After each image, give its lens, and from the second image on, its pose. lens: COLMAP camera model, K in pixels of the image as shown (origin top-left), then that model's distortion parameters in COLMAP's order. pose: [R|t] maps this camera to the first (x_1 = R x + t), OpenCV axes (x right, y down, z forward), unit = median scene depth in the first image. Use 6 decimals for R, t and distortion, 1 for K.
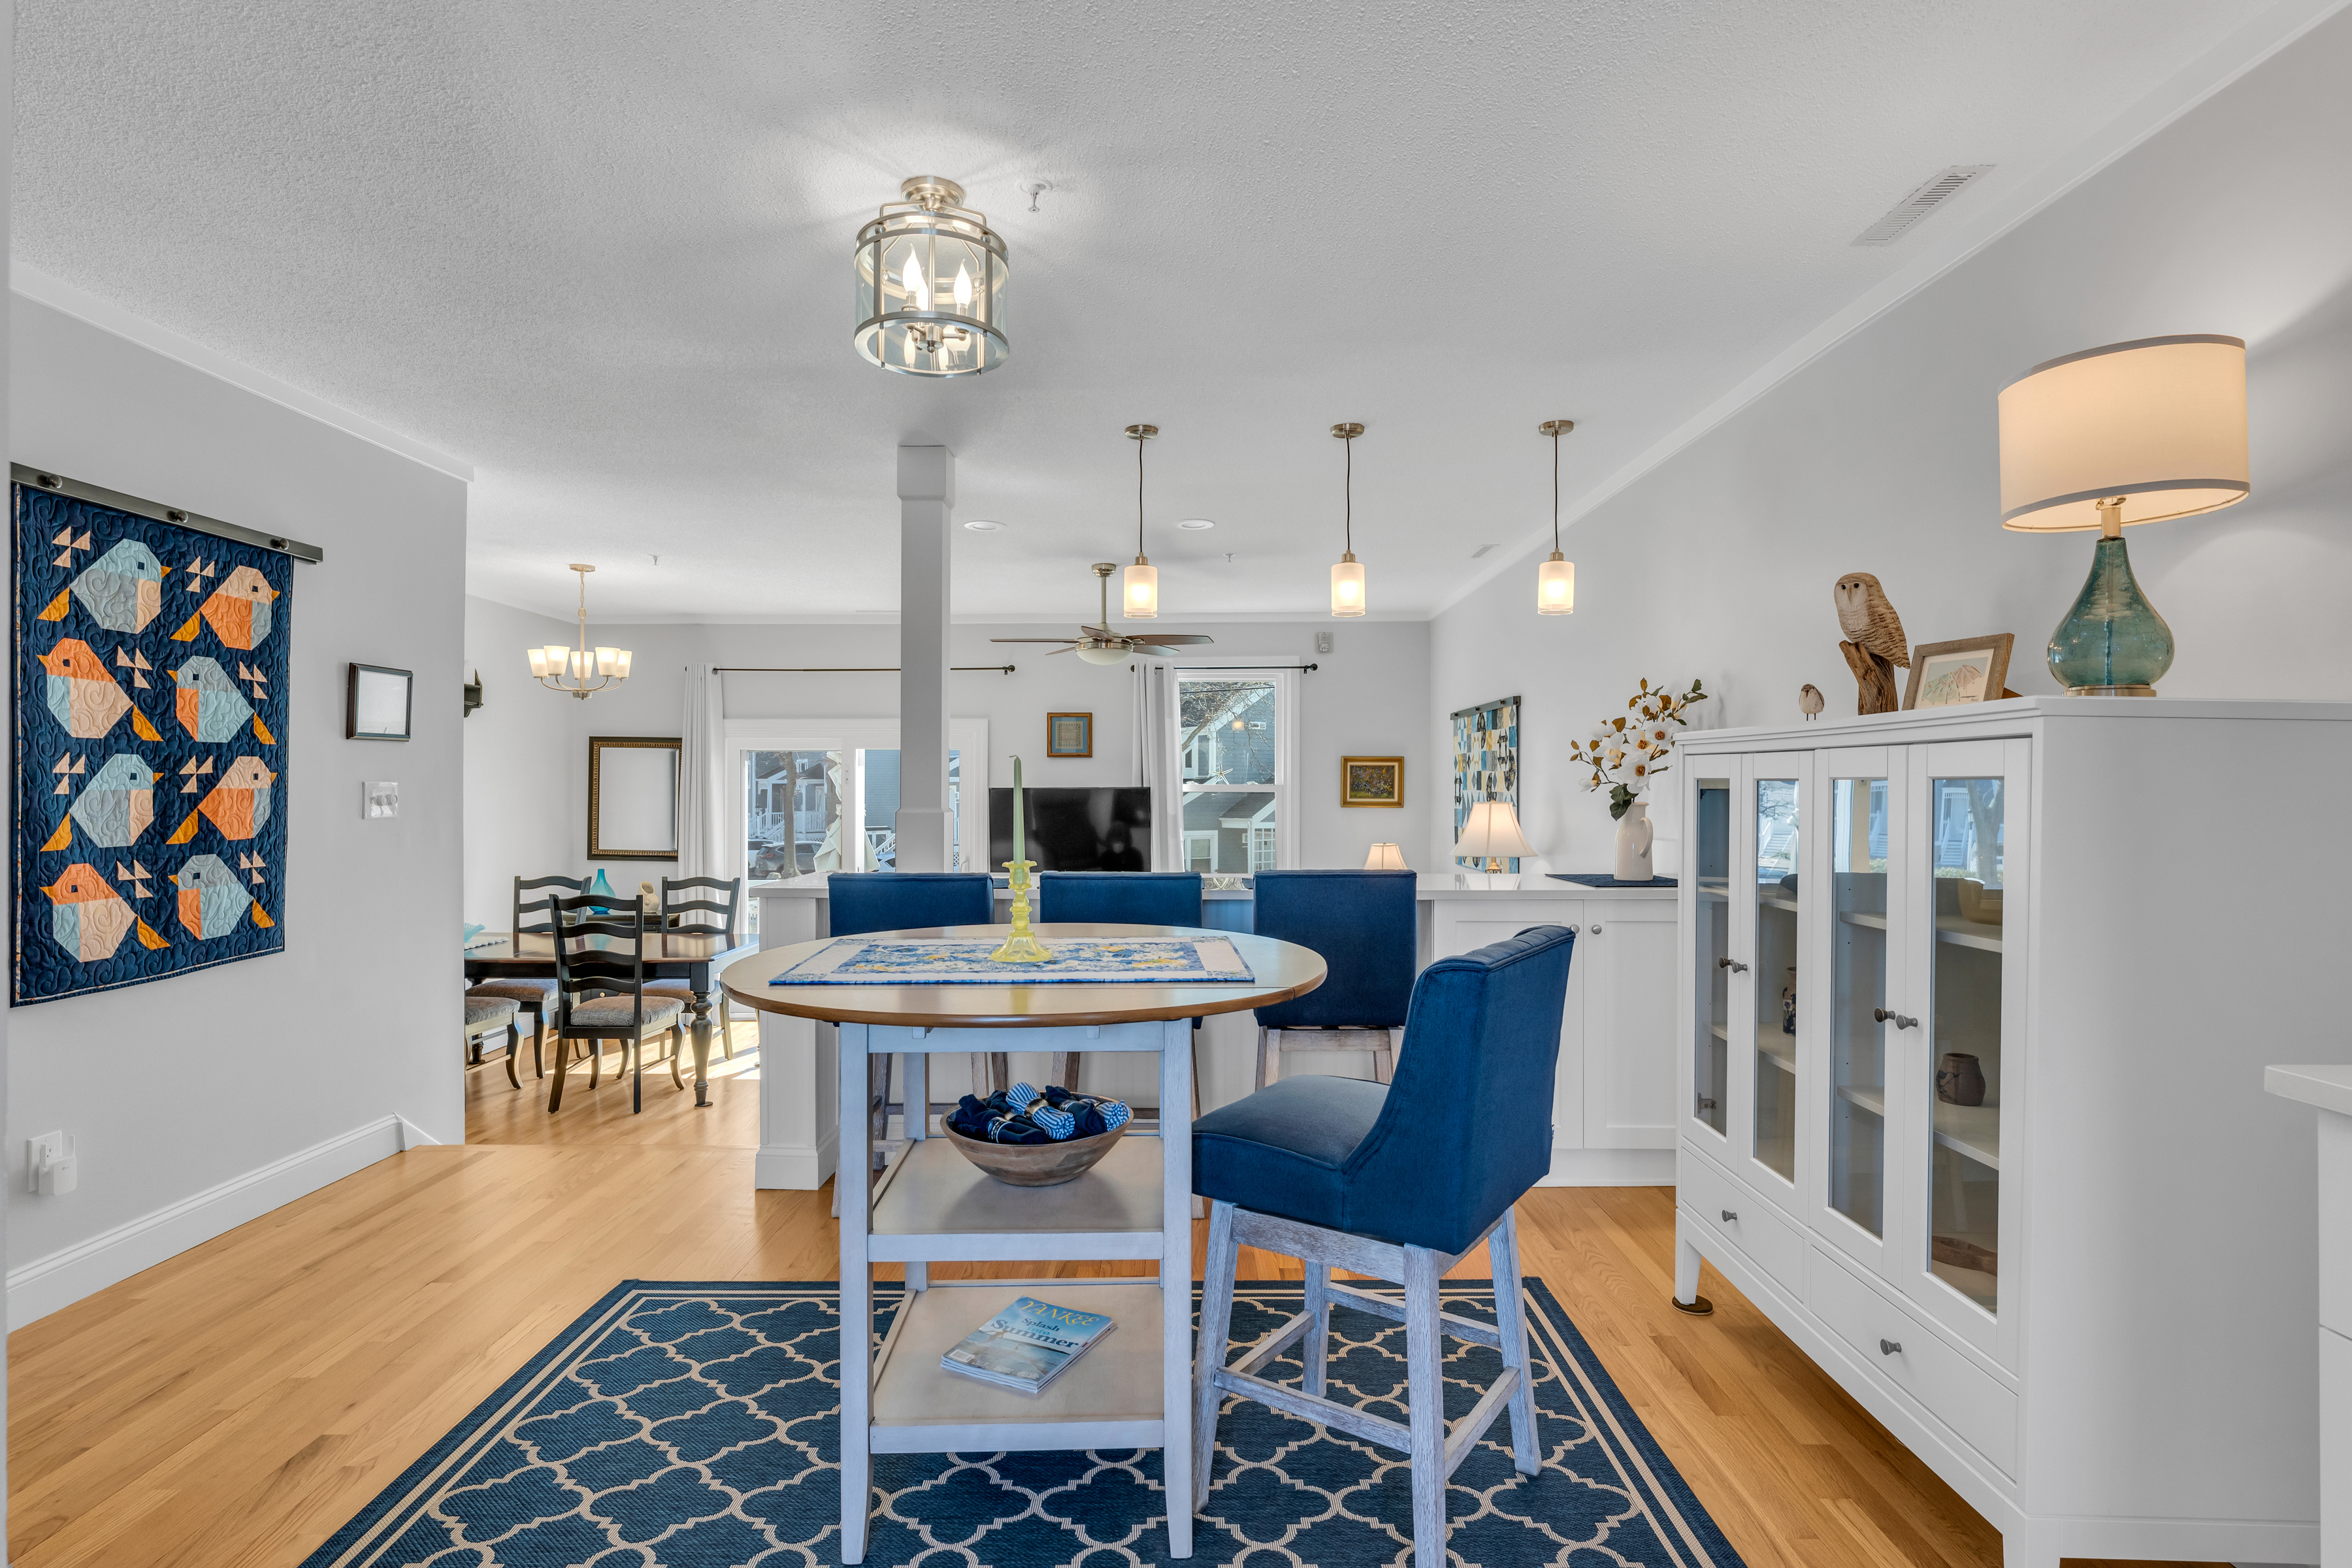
lens RADIAL K [[1193.6, 0, 1173.2], [0, 1193.6, 777.9], [0, 0, 1]] dist [-0.002946, -0.001238]
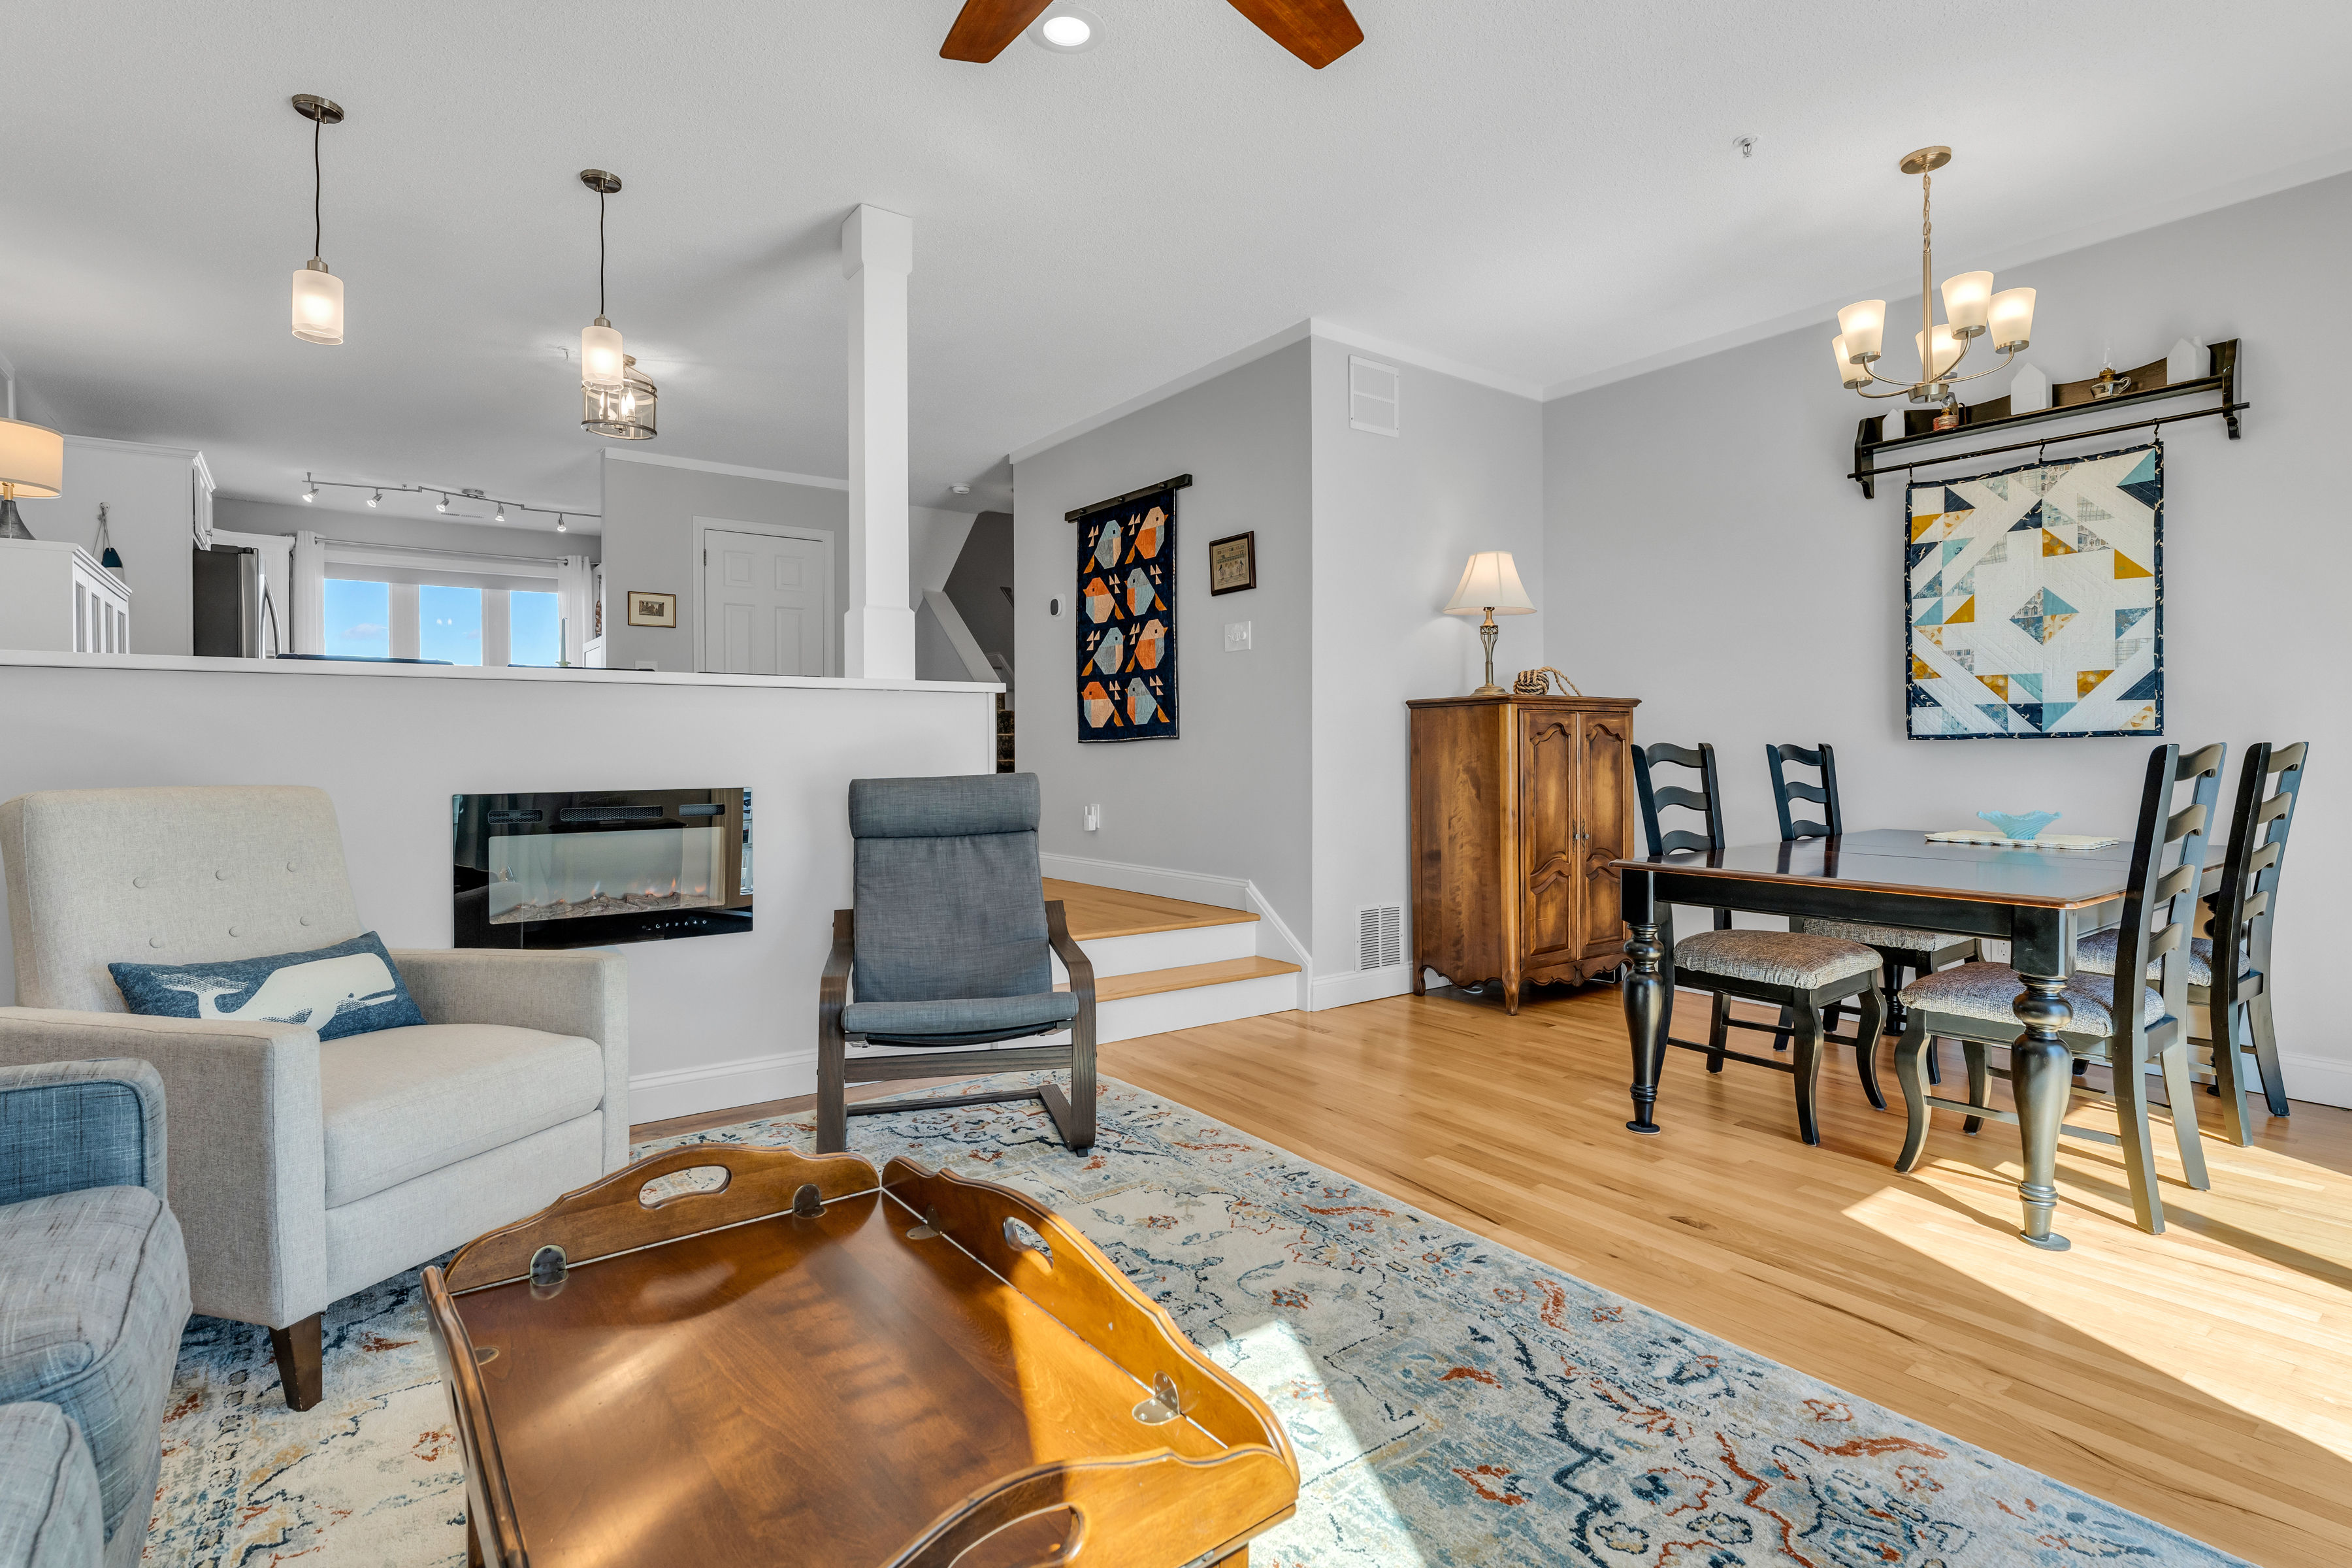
lens RADIAL K [[1139.7, 0, 1171.5], [0, 1139.7, 746.9], [0, 0, 1]] dist [-0.000841, -0.000320]
pose [[-0.797868, 0.001528, -0.602830, 0.097348], [0.009176, 0.999912, -0.009611, 0.097089], [0.602762, -0.013200, -0.797812, 1.254801]]
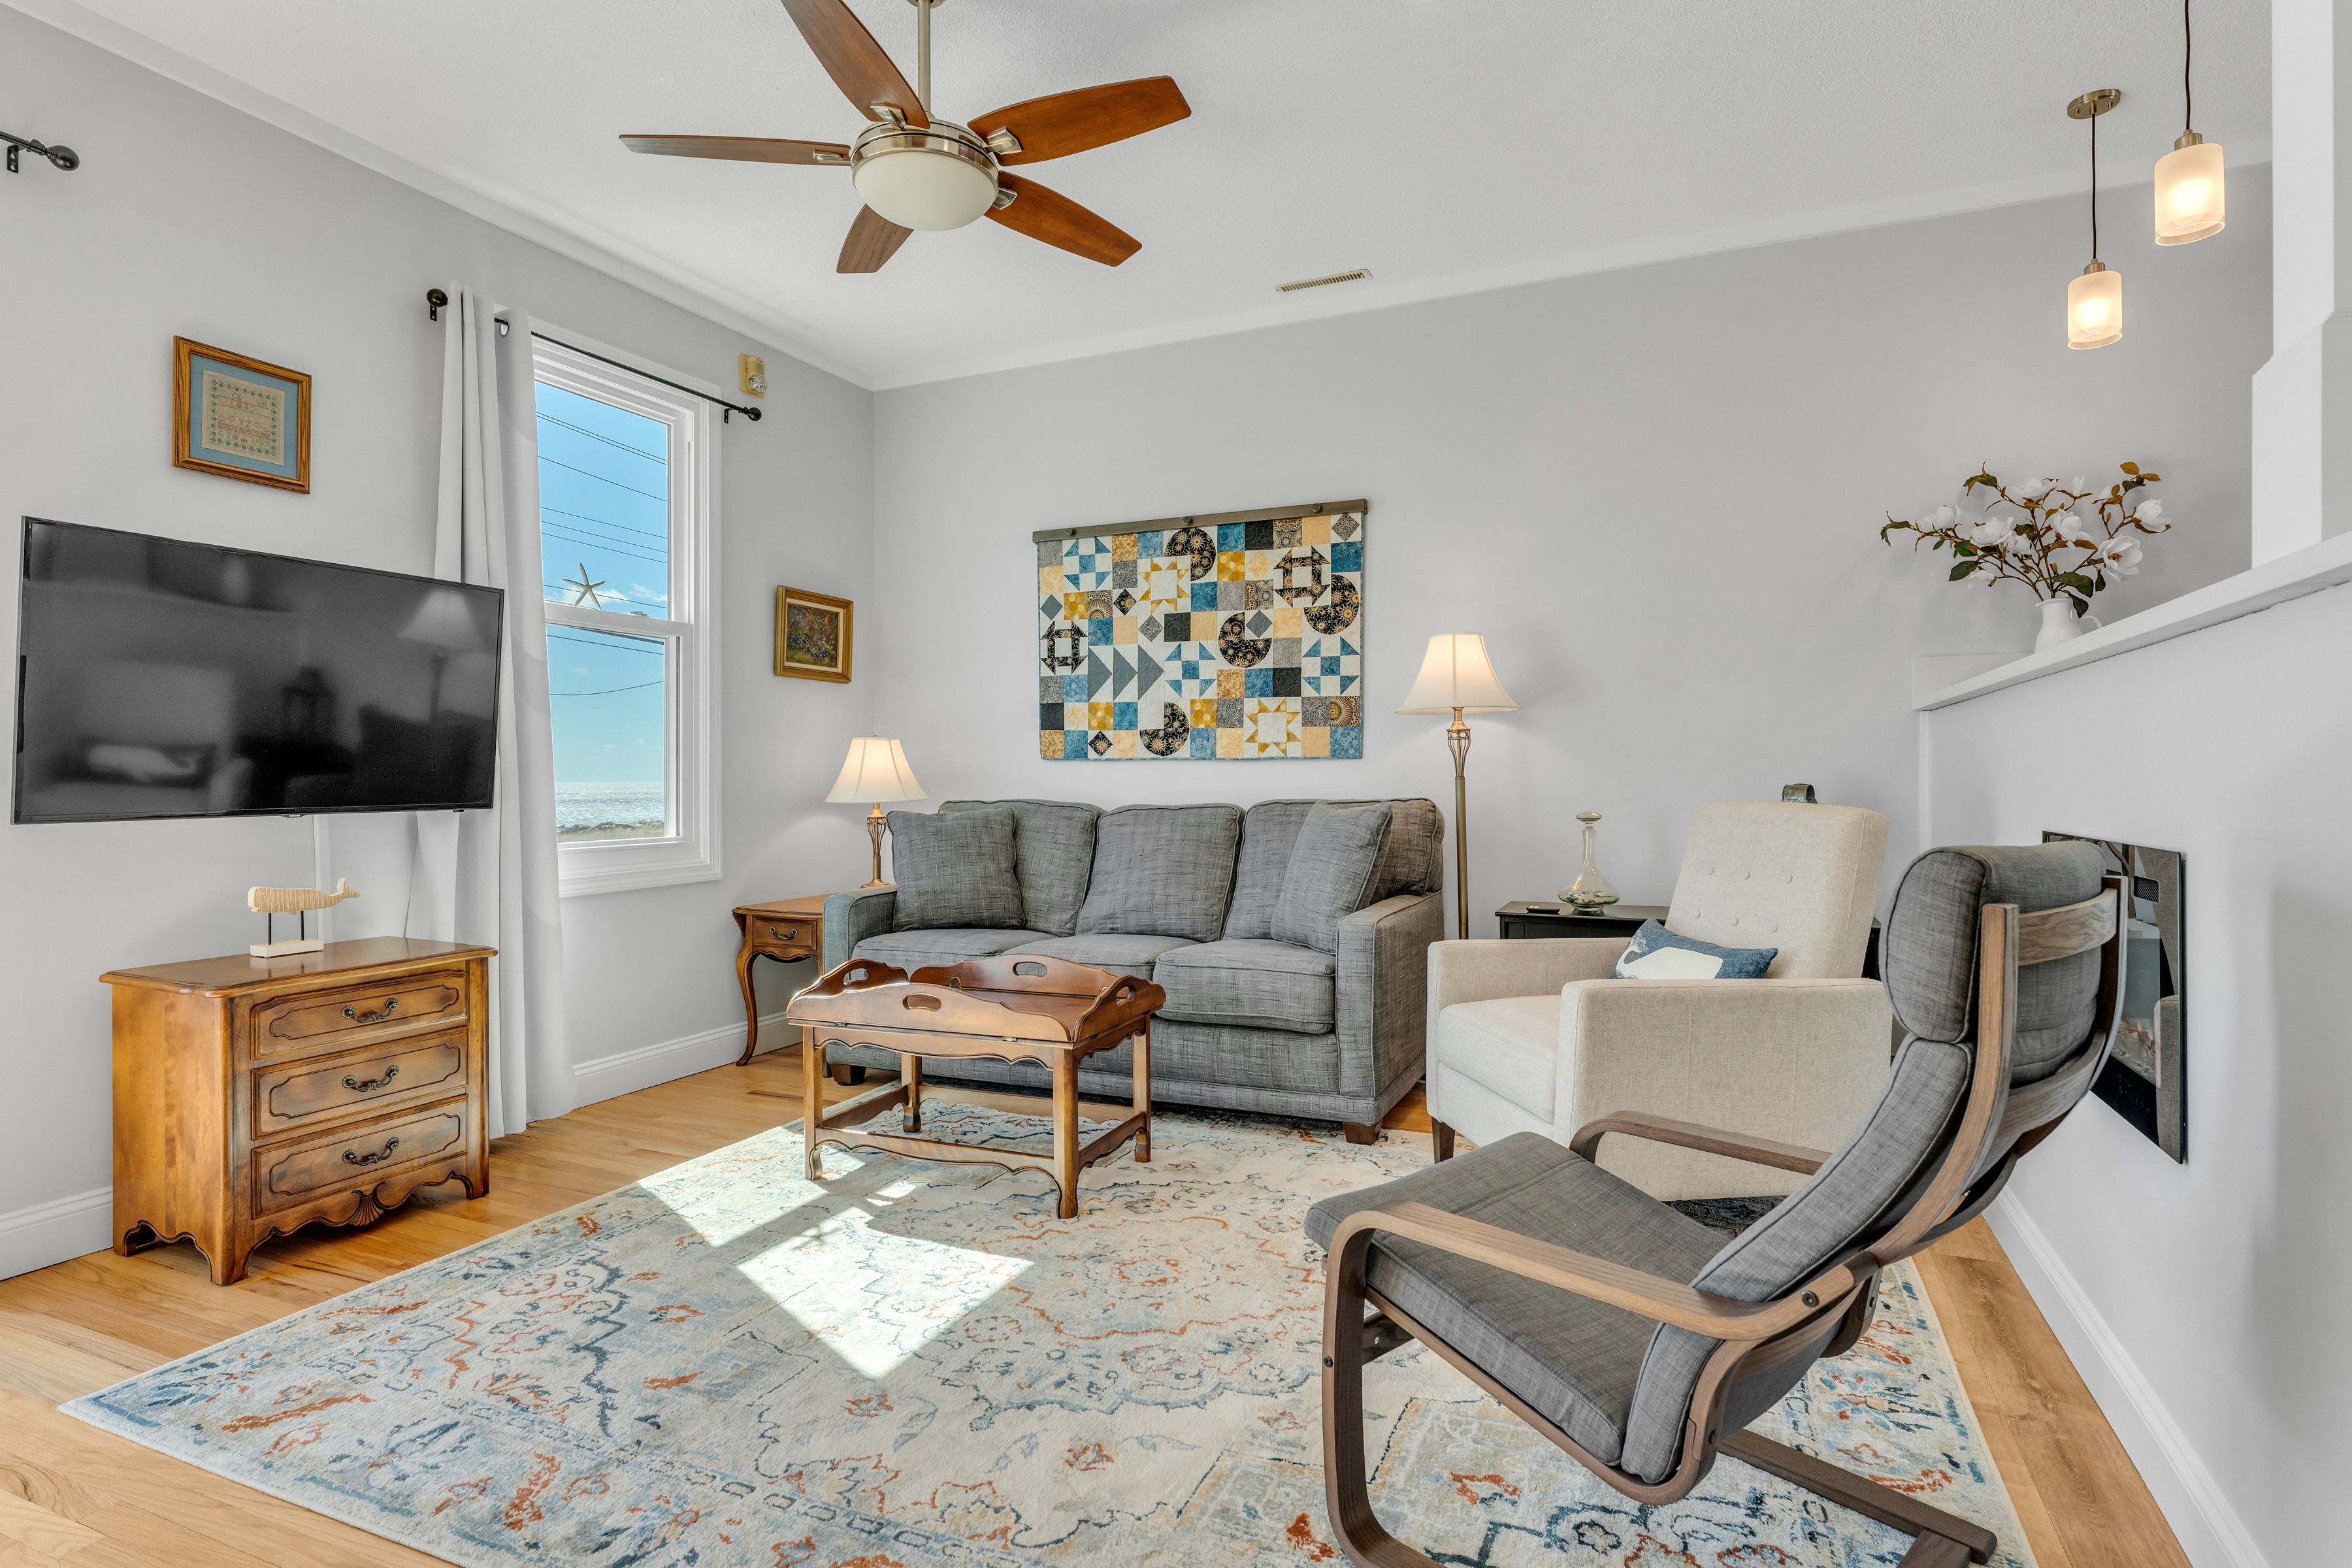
lens RADIAL K [[1205.3, 0, 1169.1], [0, 1205.3, 776.7], [0, 0, 1]] dist [-0.000663, -0.000901]
pose [[0.402450, -0.001005, 0.915441, -0.408599], [-0.004325, 0.999986, 0.003000, 0.092985], [-0.915432, -0.005166, 0.402441, 0.789853]]
